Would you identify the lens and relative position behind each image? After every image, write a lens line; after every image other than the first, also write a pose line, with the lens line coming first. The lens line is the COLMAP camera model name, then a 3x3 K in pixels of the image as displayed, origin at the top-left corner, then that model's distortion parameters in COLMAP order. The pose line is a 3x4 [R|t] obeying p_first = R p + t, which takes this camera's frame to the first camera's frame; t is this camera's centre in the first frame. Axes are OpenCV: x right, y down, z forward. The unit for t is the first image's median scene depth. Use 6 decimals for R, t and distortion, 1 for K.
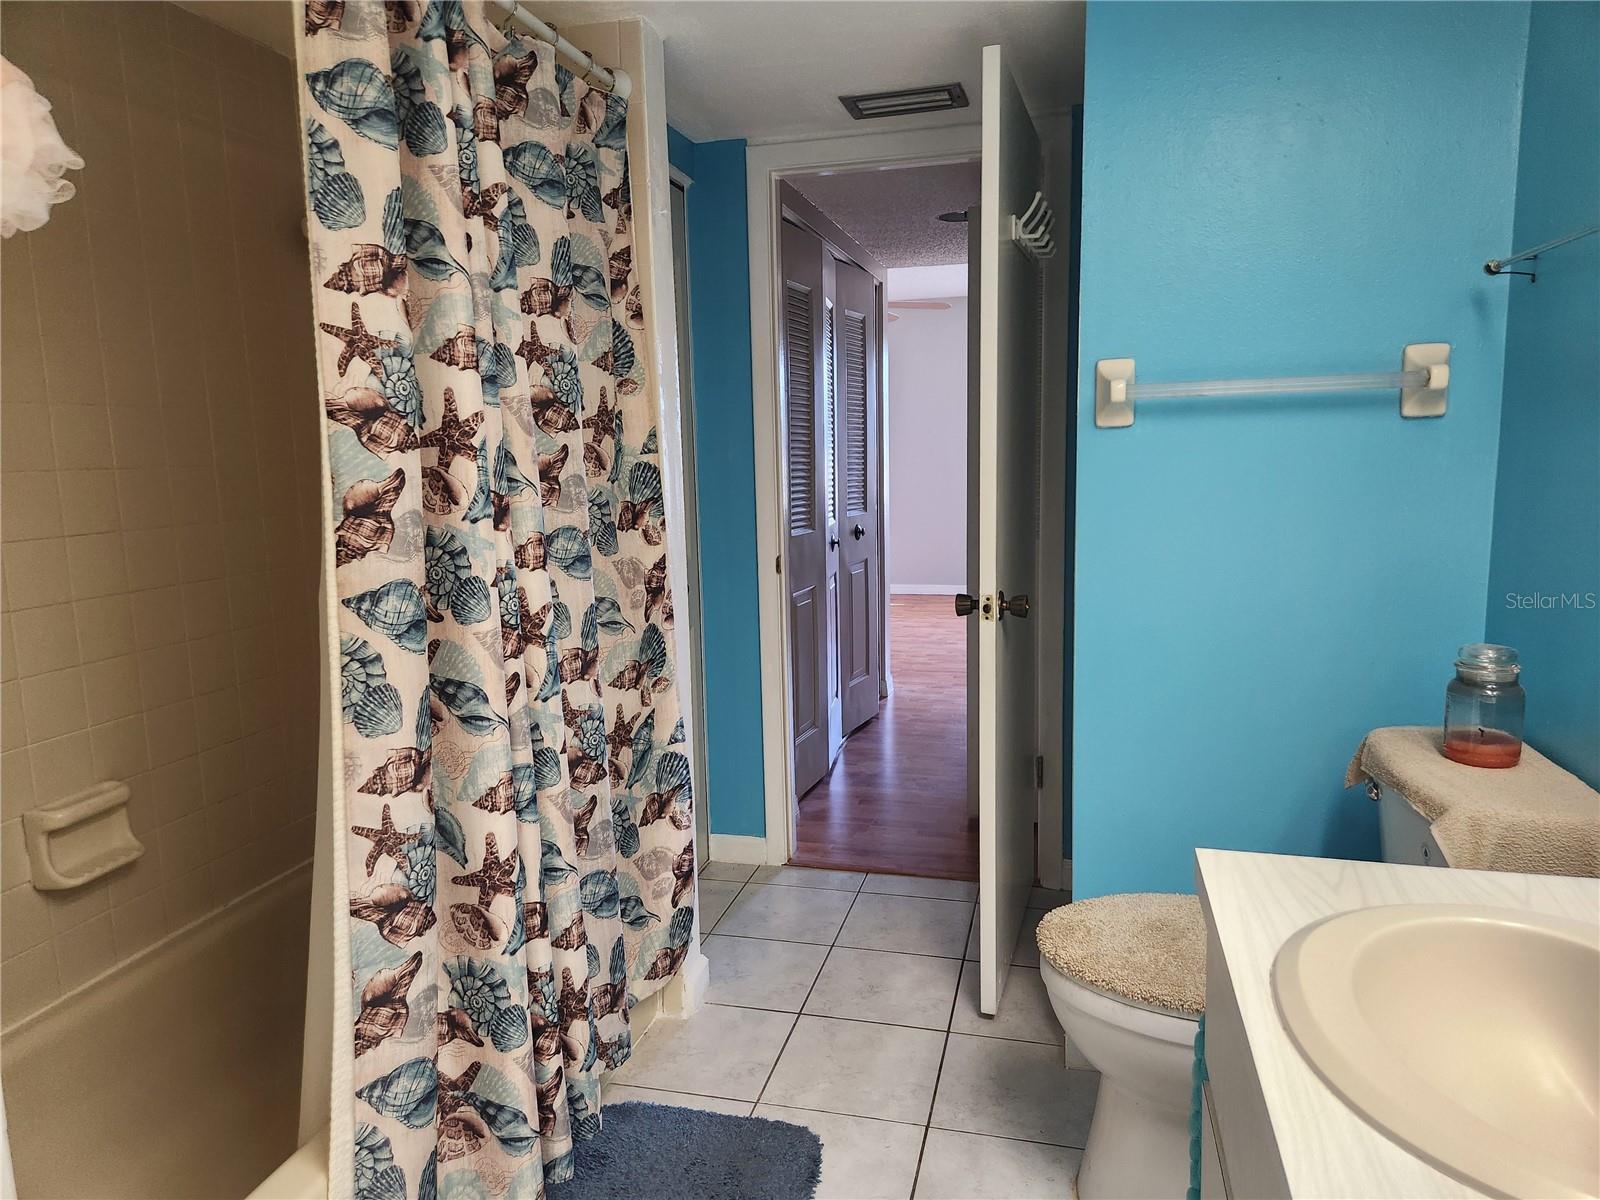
lens RADIAL K [[1069.1, 0, 806.0], [0, 1069.1, 582.8], [0, 0, 1]] dist [0.045530, -0.025887]
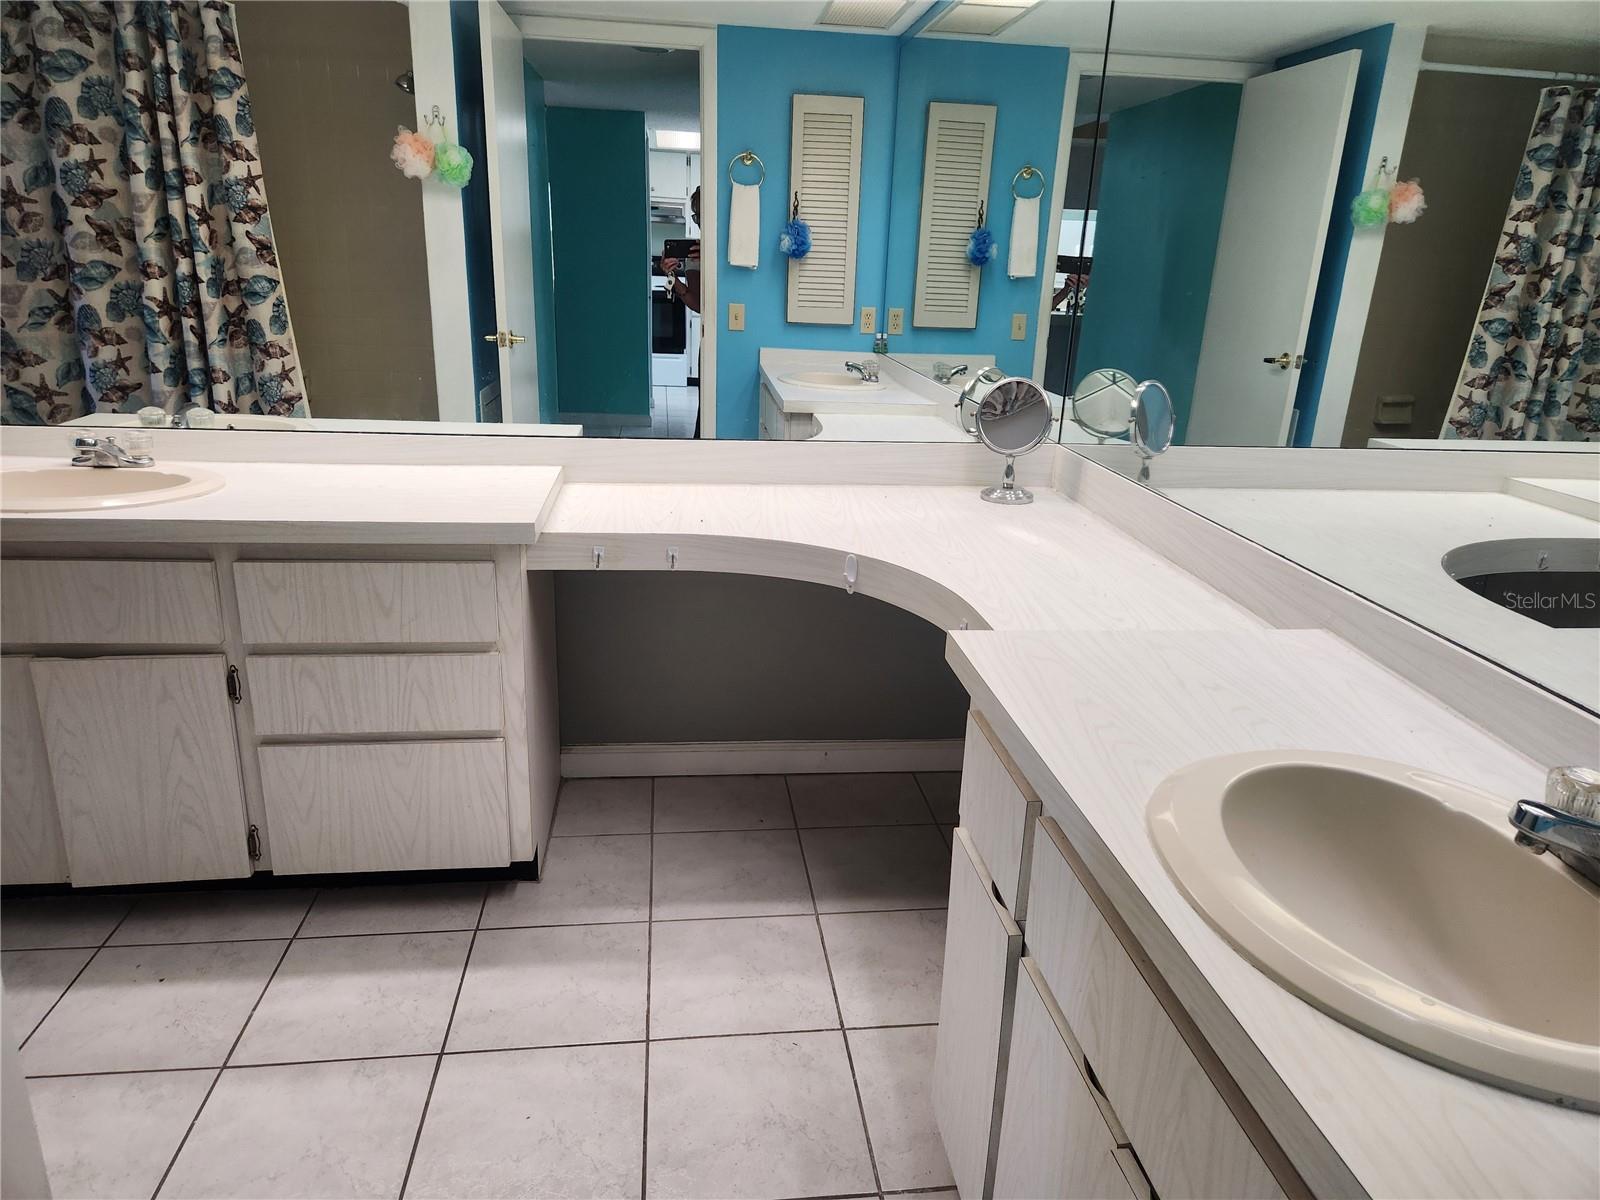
lens RADIAL K [[1069.1, 0, 810.5], [0, 1069.1, 601.2], [0, 0, 1]] dist [0.045530, -0.025887]
pose [[0.373730, 0.338359, -0.863620, 1.850734], [-0.173399, 0.940161, 0.293309, 0.191481], [0.911185, 0.040132, 0.410038, -2.053952]]
